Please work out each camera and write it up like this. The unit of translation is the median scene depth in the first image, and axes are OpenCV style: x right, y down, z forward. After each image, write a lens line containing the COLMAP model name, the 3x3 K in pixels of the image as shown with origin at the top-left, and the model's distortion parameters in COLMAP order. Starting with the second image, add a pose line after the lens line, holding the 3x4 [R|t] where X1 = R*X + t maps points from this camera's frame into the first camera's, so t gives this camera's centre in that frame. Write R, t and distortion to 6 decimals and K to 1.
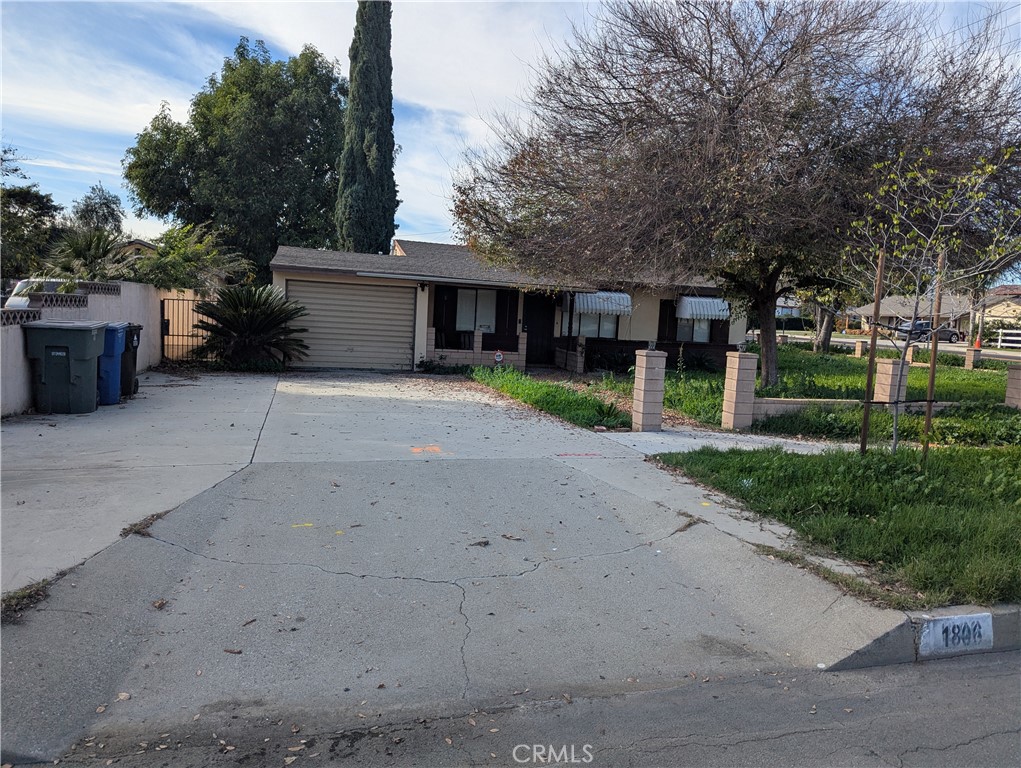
lens RADIAL K [[709.4, 0, 510.5], [0, 709.4, 384.0], [0, 0, 1]] dist [0.032067, -0.006777]
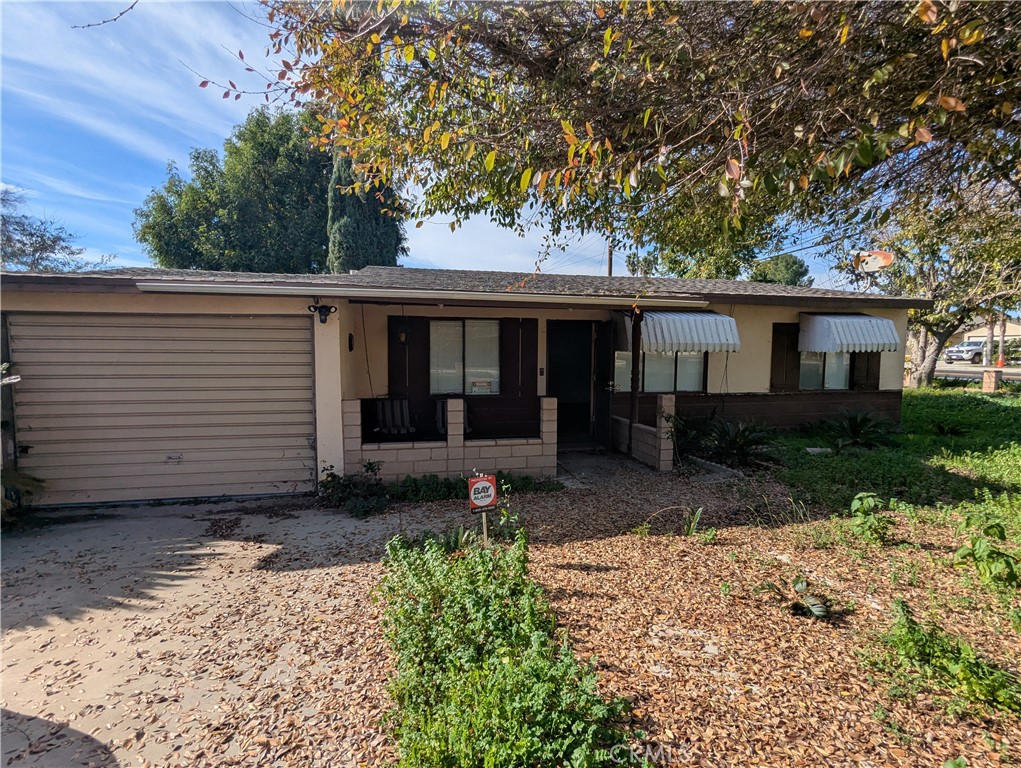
lens RADIAL K [[485.6, 0, 509.0], [0, 485.6, 388.8], [0, 0, 1]] dist [-0.001528, -0.000394]
pose [[0.997080, -0.047615, -0.059699, 0.009471], [0.045822, 0.998467, -0.031044, -0.063418], [0.061086, 0.028218, 0.997734, 0.603539]]
